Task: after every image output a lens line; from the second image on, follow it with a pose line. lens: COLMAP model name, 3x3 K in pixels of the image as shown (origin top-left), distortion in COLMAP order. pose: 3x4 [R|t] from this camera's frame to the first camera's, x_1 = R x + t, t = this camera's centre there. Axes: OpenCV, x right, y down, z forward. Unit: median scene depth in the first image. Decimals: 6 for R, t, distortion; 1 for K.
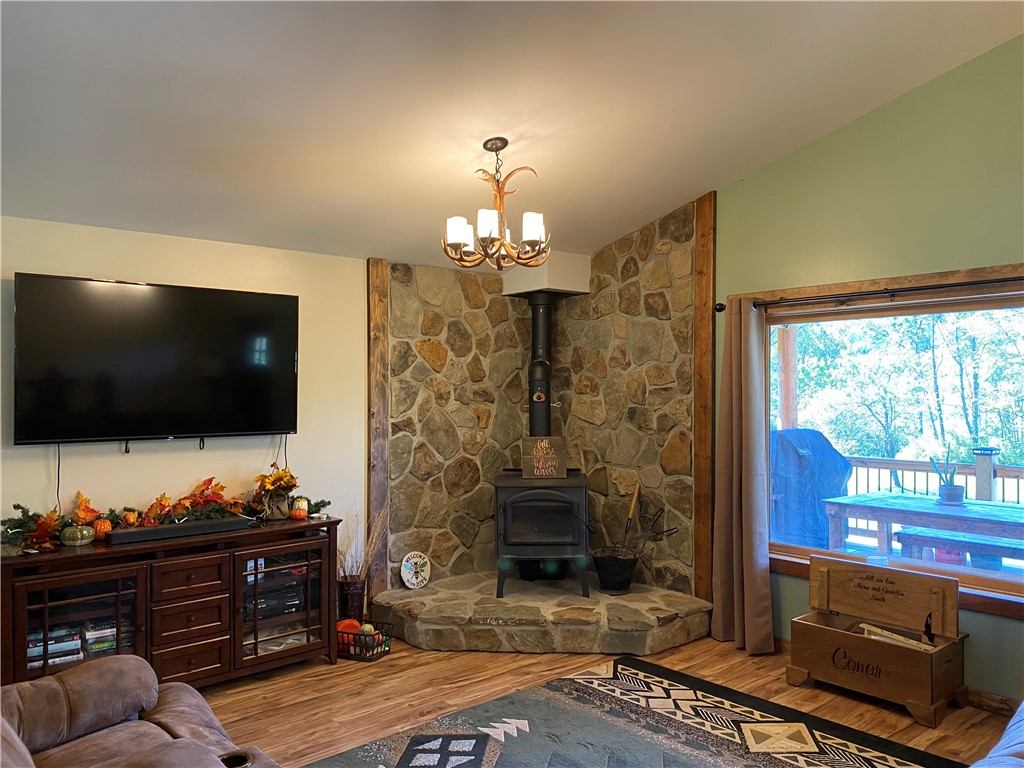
lens RADIAL K [[786.3, 0, 512.0], [0, 786.3, 384.0], [0, 0, 1]] dist [0.087445, -0.107097]
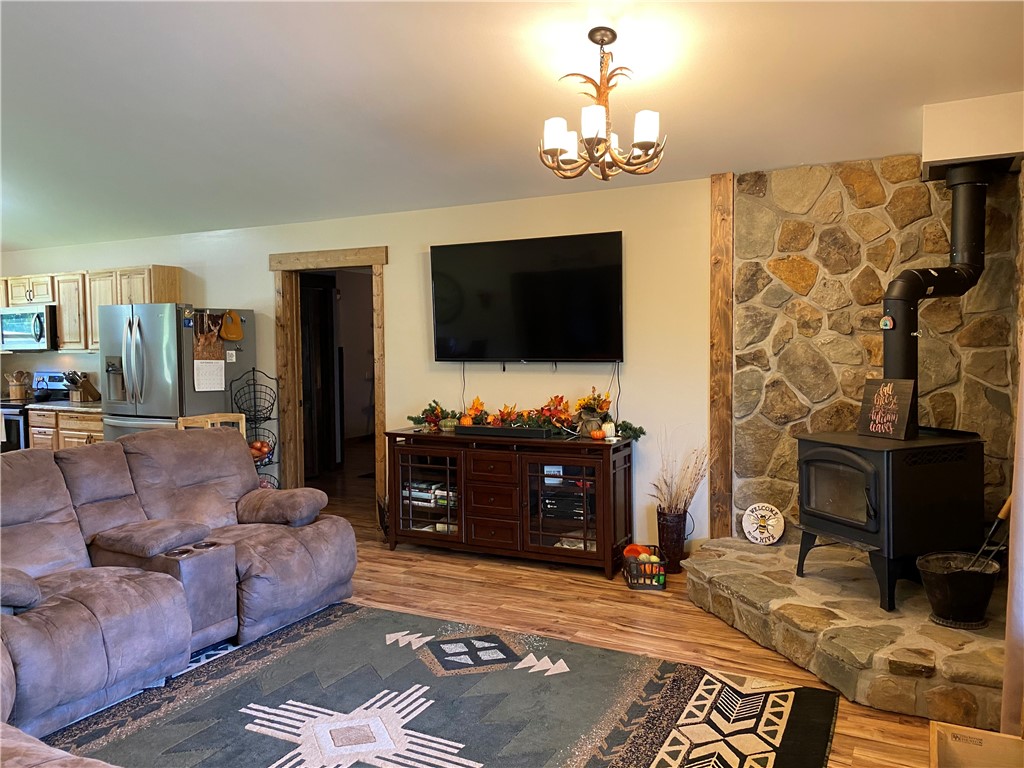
lens RADIAL K [[759.4, 0, 512.0], [0, 759.4, 384.0], [0, 0, 1]] dist [0.071375, -0.085180]
pose [[0.384129, 0.044962, -0.922184, 0.556744], [0.009514, 0.998568, 0.052650, 0.033899], [0.923230, -0.028998, 0.383151, 0.431702]]
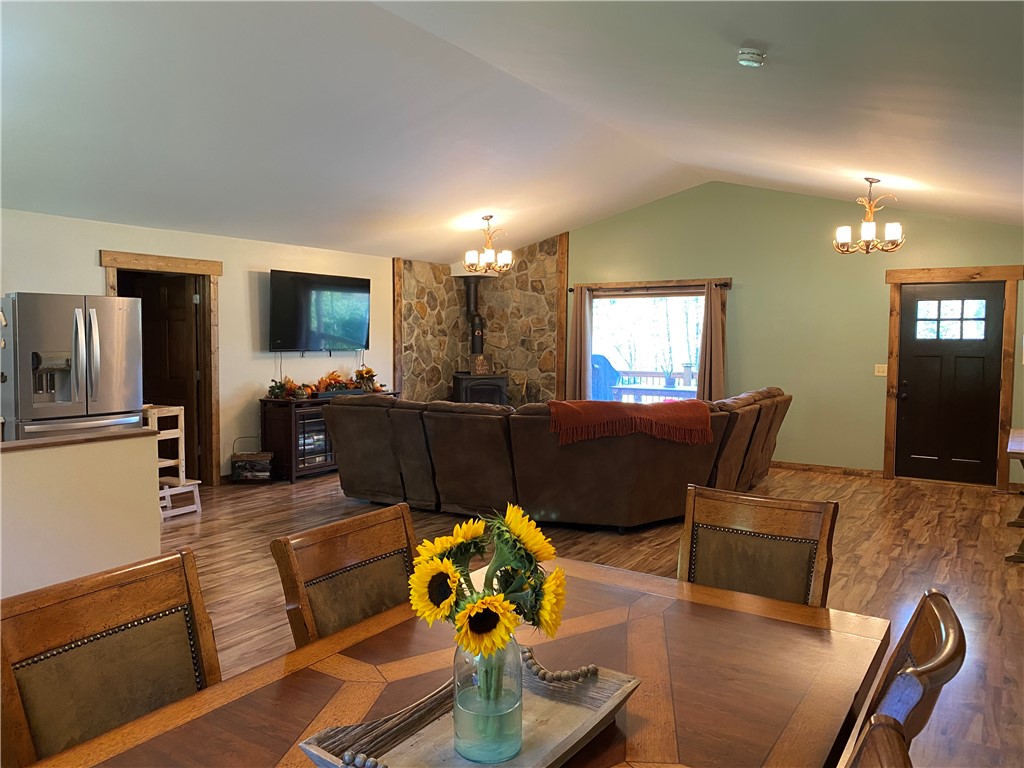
lens RADIAL K [[786.3, 0, 512.0], [0, 786.3, 384.0], [0, 0, 1]] dist [0.087445, -0.107097]
pose [[0.954178, -0.010082, 0.299071, -0.471568], [-0.010926, 0.997592, 0.068486, 0.008633], [-0.299041, -0.068616, 0.951770, -0.871783]]
